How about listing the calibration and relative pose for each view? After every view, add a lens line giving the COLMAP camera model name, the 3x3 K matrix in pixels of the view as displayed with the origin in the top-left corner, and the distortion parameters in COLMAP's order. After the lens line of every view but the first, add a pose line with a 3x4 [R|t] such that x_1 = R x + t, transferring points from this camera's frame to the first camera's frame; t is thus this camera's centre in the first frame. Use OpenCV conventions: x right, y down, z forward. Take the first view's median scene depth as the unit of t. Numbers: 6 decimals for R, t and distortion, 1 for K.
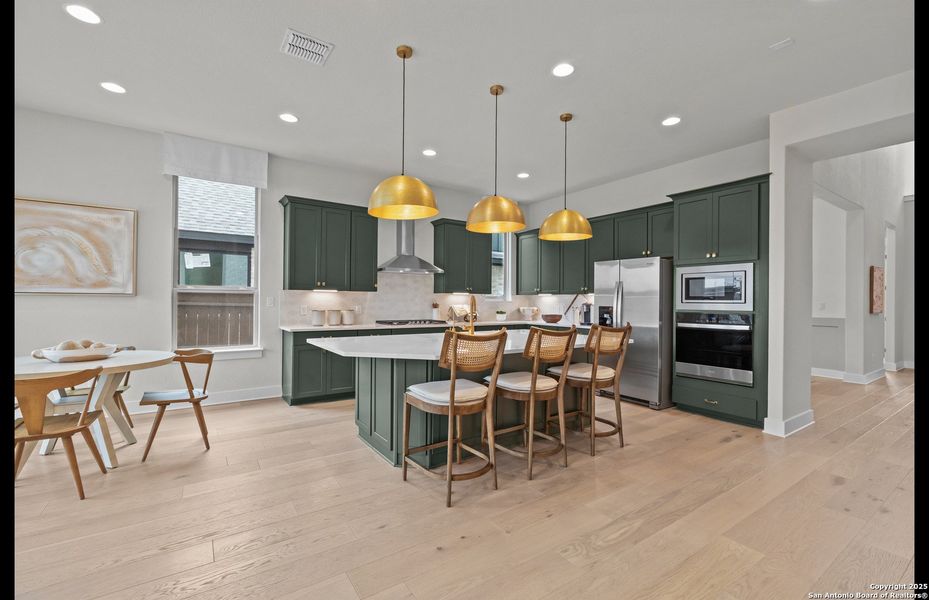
lens RADIAL K [[403.1, 0, 465.4], [0, 403.1, 296.8], [0, 0, 1]] dist [0.003257, -0.002408]
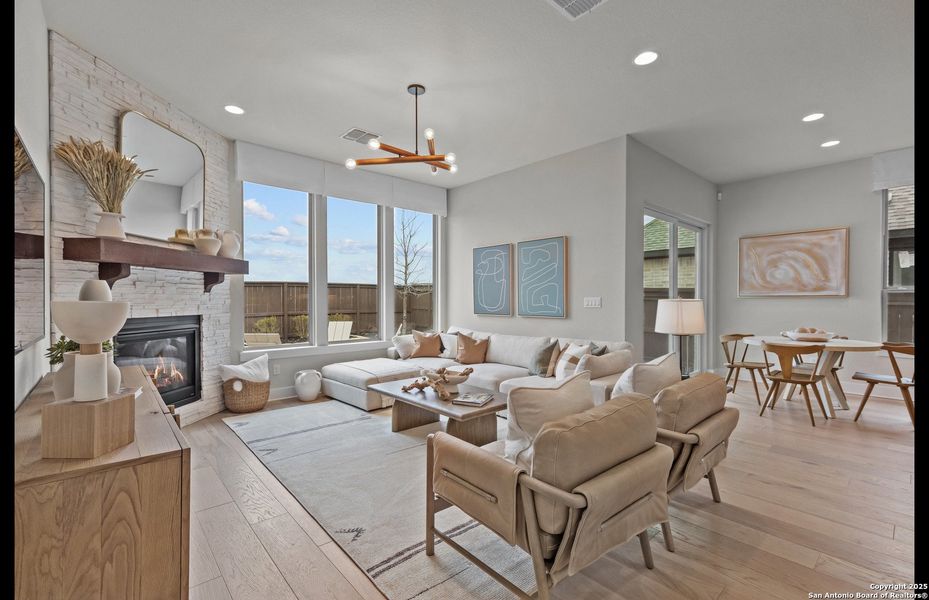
lens RADIAL K [[403.1, 0, 460.0], [0, 403.1, 304.4], [0, 0, 1]] dist [0.003257, -0.002408]
pose [[0.124100, 0.007295, -0.992243, 0.246906], [0.012101, 0.999887, 0.008865, -0.004644], [0.992196, -0.013107, 0.123998, -0.312849]]
